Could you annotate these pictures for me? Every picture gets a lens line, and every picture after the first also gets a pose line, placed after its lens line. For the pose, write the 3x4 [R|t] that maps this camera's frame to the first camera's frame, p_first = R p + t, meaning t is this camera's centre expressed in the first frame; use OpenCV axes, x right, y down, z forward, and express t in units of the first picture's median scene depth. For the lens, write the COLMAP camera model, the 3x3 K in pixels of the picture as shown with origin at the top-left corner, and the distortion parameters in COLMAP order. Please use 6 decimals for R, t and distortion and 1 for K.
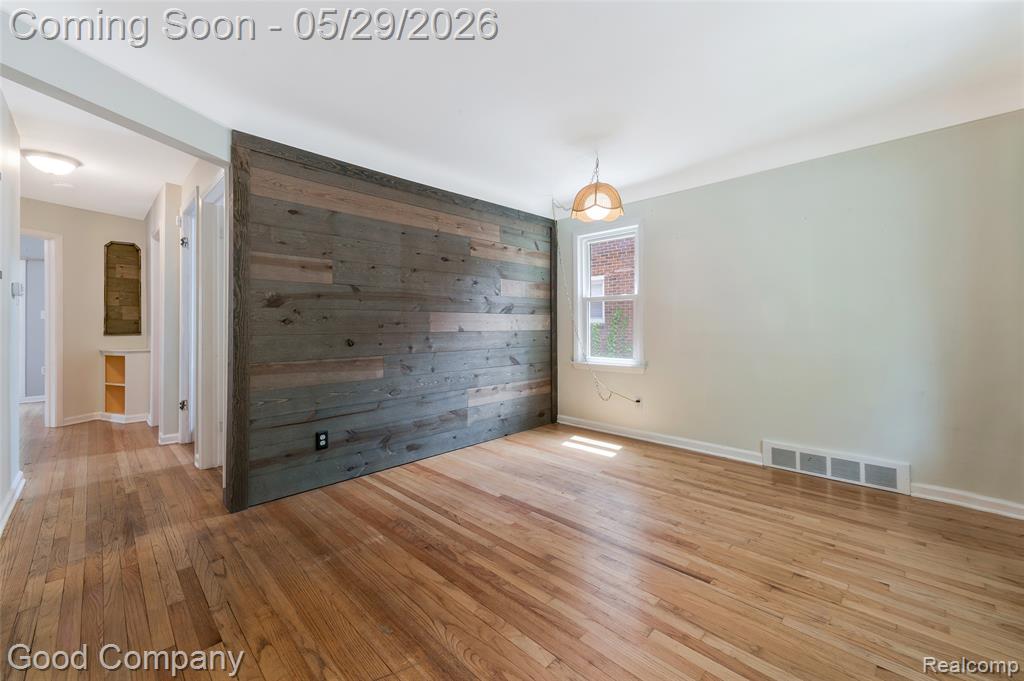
lens RADIAL K [[408.1, 0, 508.5], [0, 408.1, 326.8], [0, 0, 1]] dist [0.008885, 0.000208]
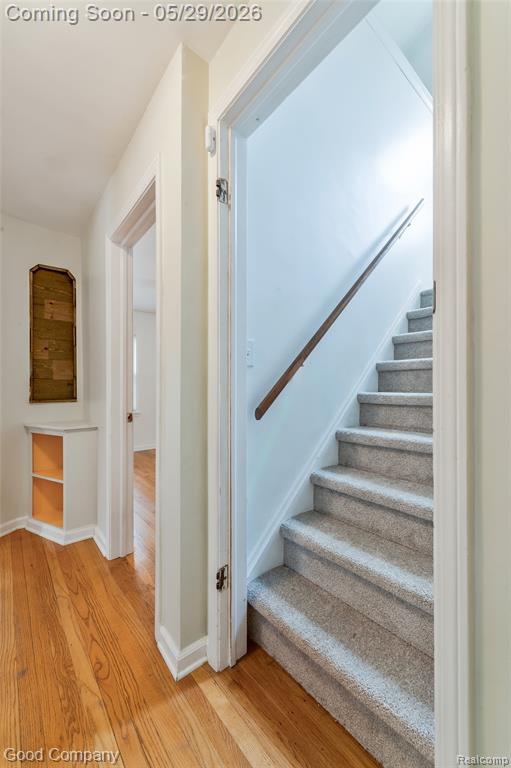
lens RADIAL K [[306.1, 0, 256.2], [0, 306.1, 386.2], [0, 0, 1]] dist [0.008885, 0.000208]
pose [[0.994528, -0.006262, -0.104281, -0.555660], [0.006299, 0.999980, 0.000023, -0.004463], [0.104279, -0.000680, 0.994548, 0.531371]]
